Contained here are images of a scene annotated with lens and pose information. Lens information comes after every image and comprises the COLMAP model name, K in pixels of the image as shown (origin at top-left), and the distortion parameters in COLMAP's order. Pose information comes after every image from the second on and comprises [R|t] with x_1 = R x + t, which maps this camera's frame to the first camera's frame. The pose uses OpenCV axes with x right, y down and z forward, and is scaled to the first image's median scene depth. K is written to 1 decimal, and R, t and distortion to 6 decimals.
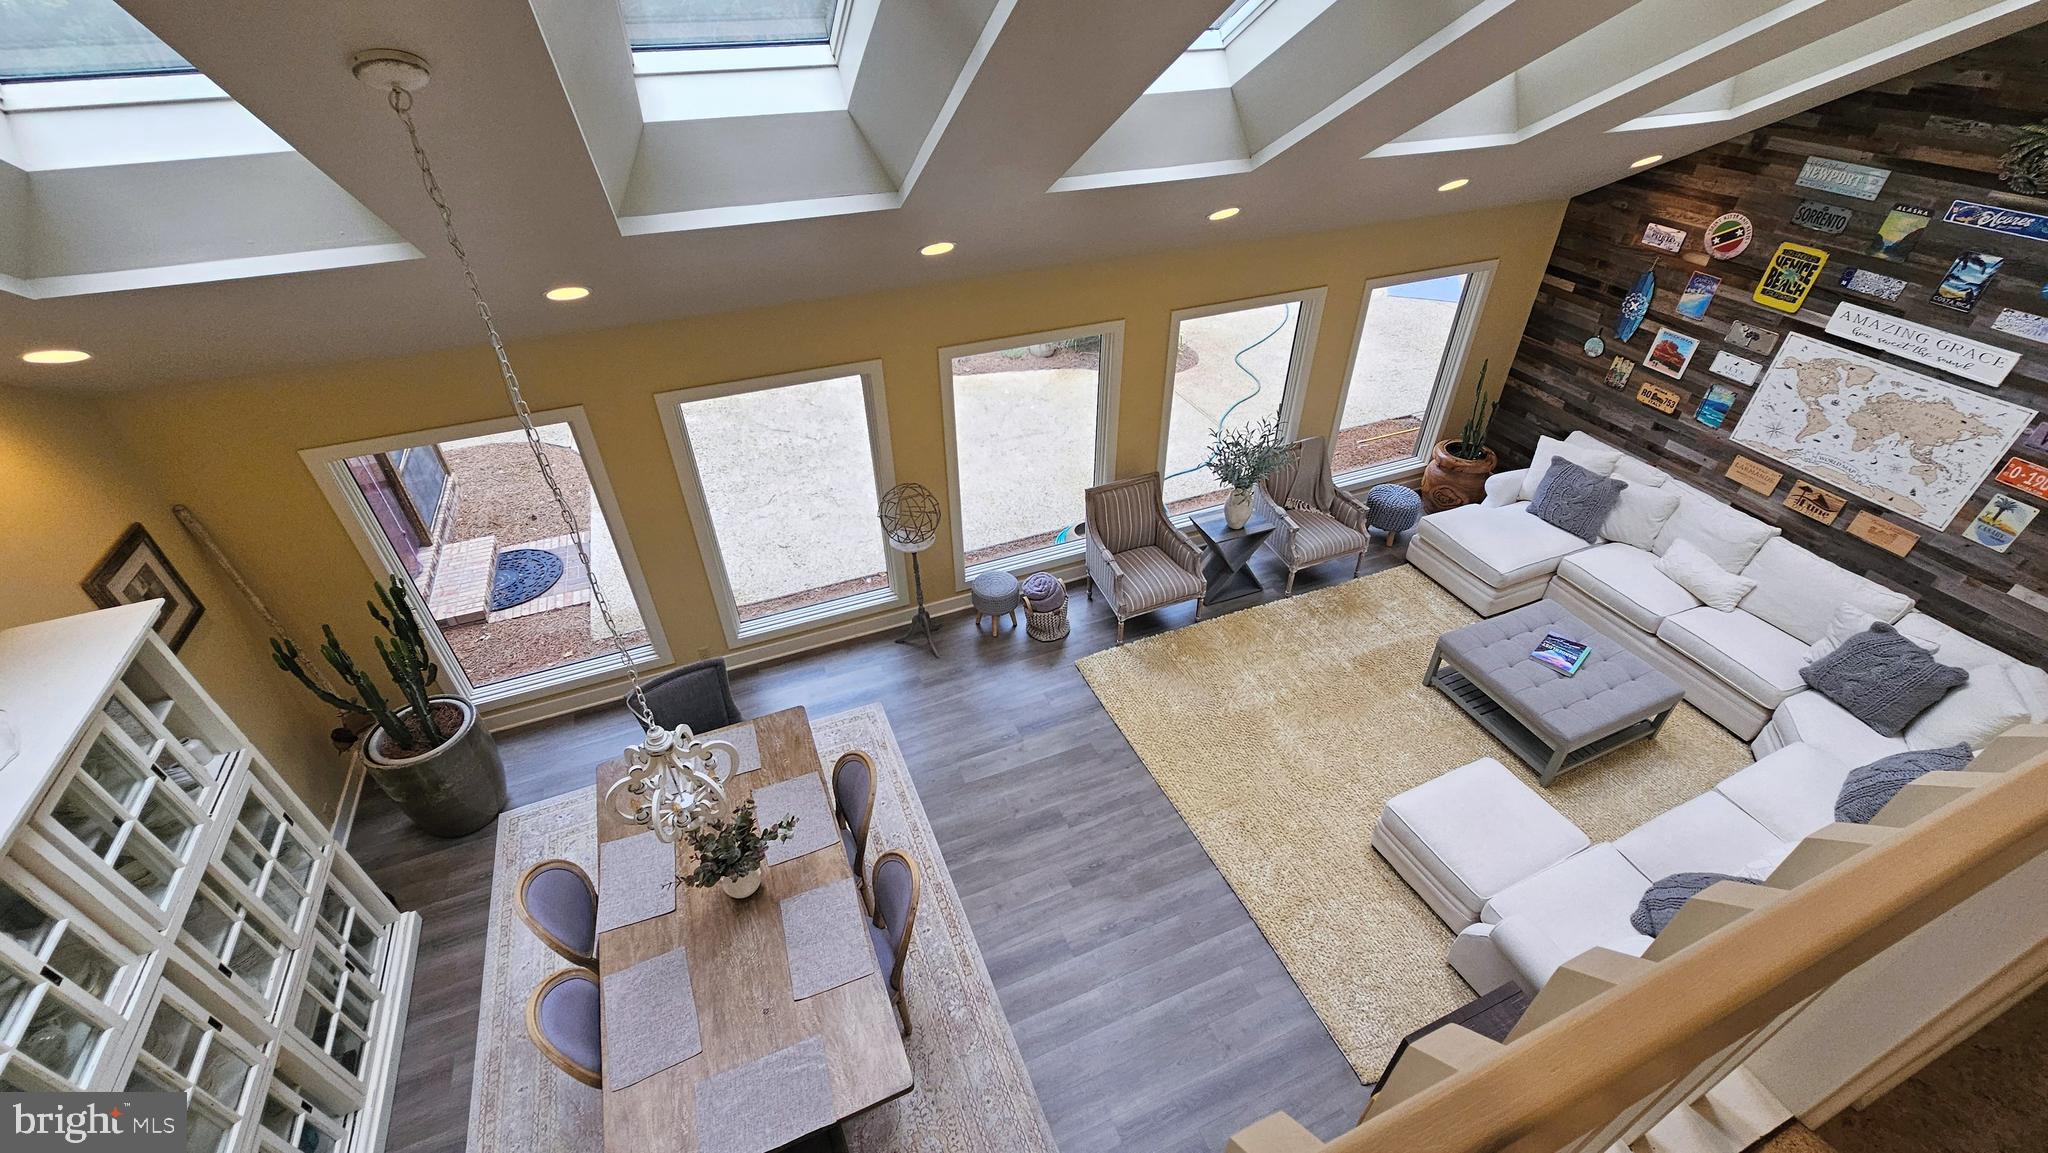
lens RADIAL K [[831.1, 0, 1035.4], [0, 831.1, 587.4], [0, 0, 1]] dist [0.002107, 0.000254]
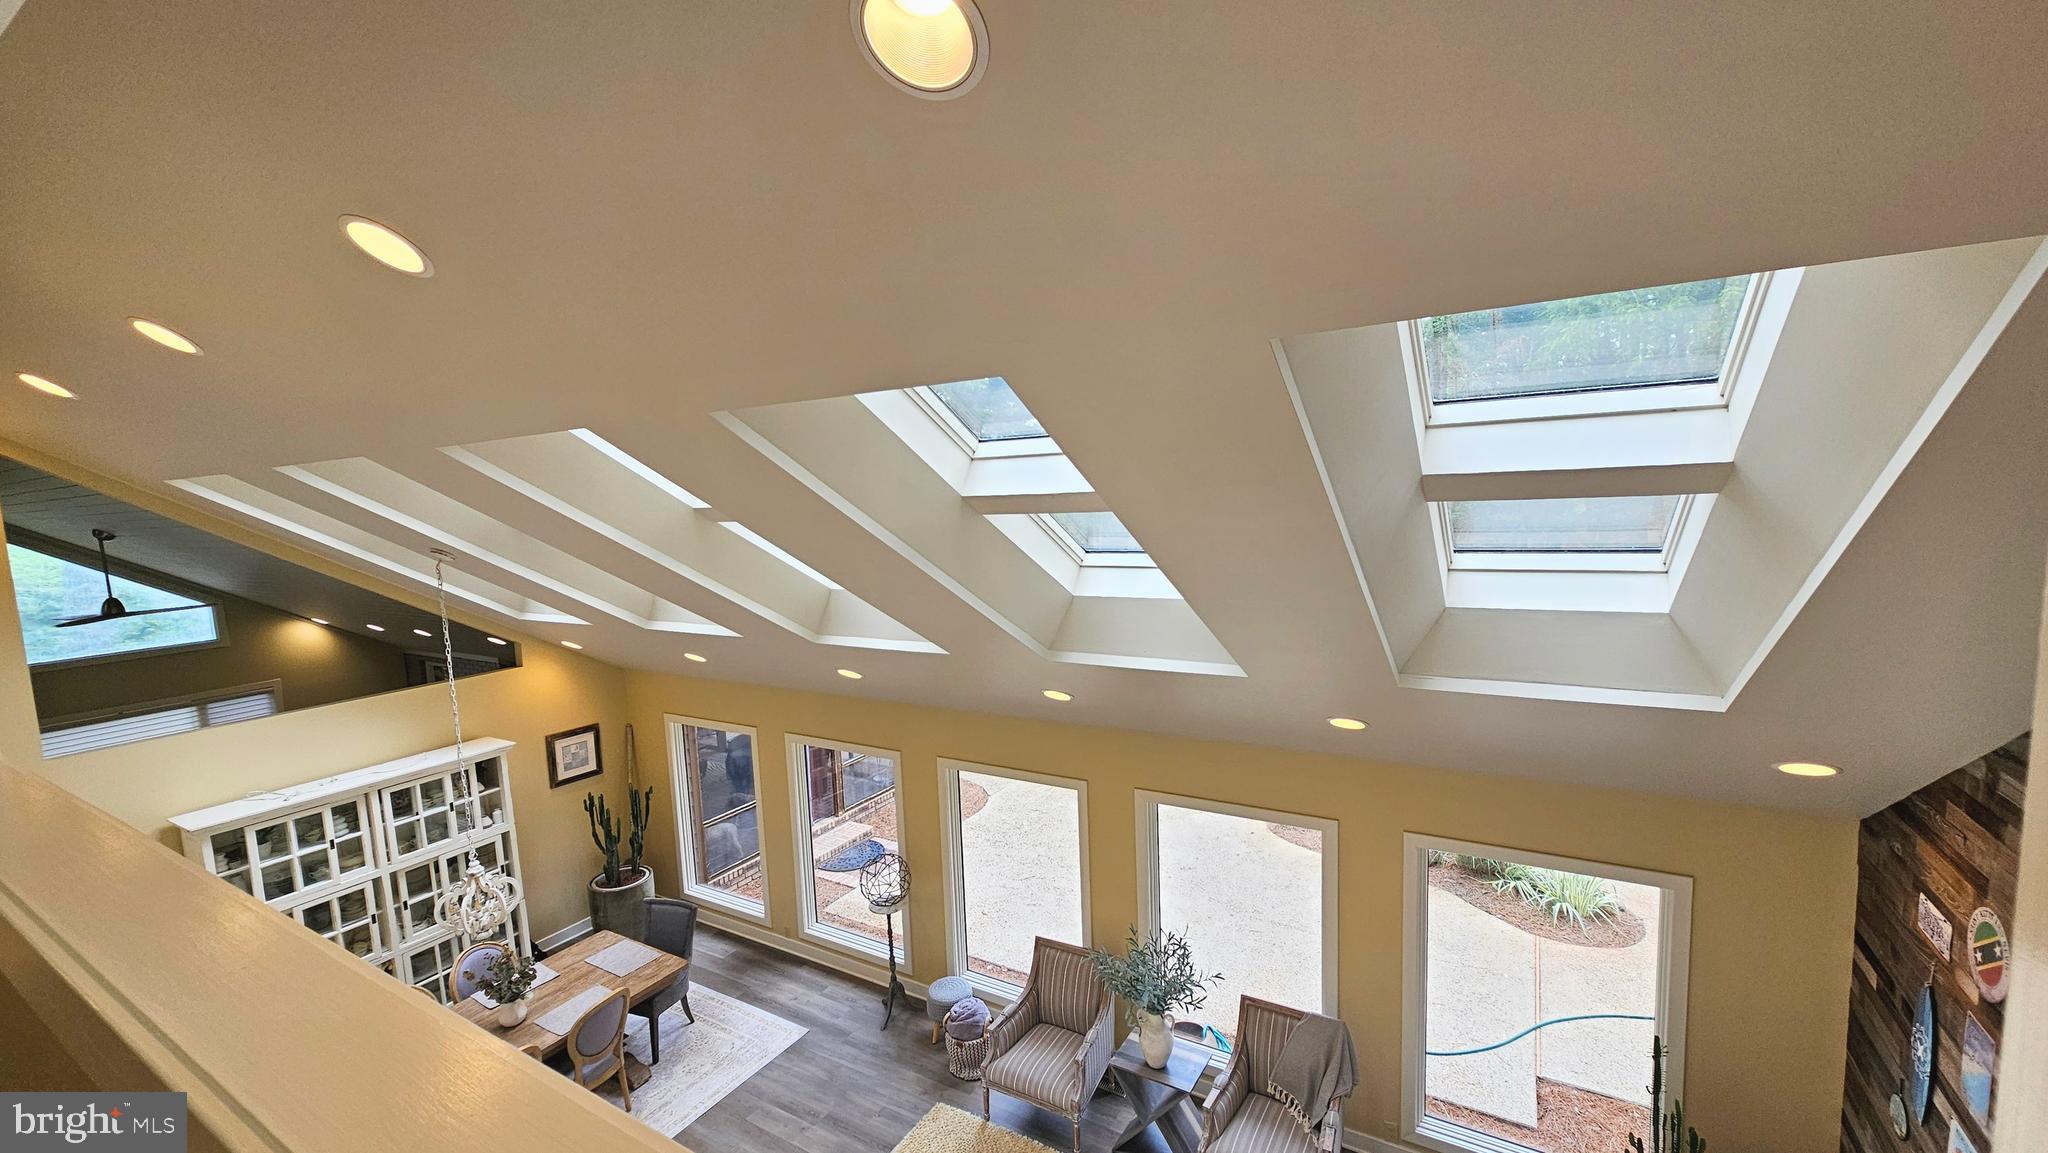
lens RADIAL K [[831.1, 0, 1040.5], [0, 831.1, 584.5], [0, 0, 1]] dist [0.002107, 0.000254]
pose [[0.595275, 0.068206, -0.800622, 1.209836], [-0.463296, 0.843225, -0.272633, -0.297522], [0.656509, 0.533217, 0.533550, 0.372335]]
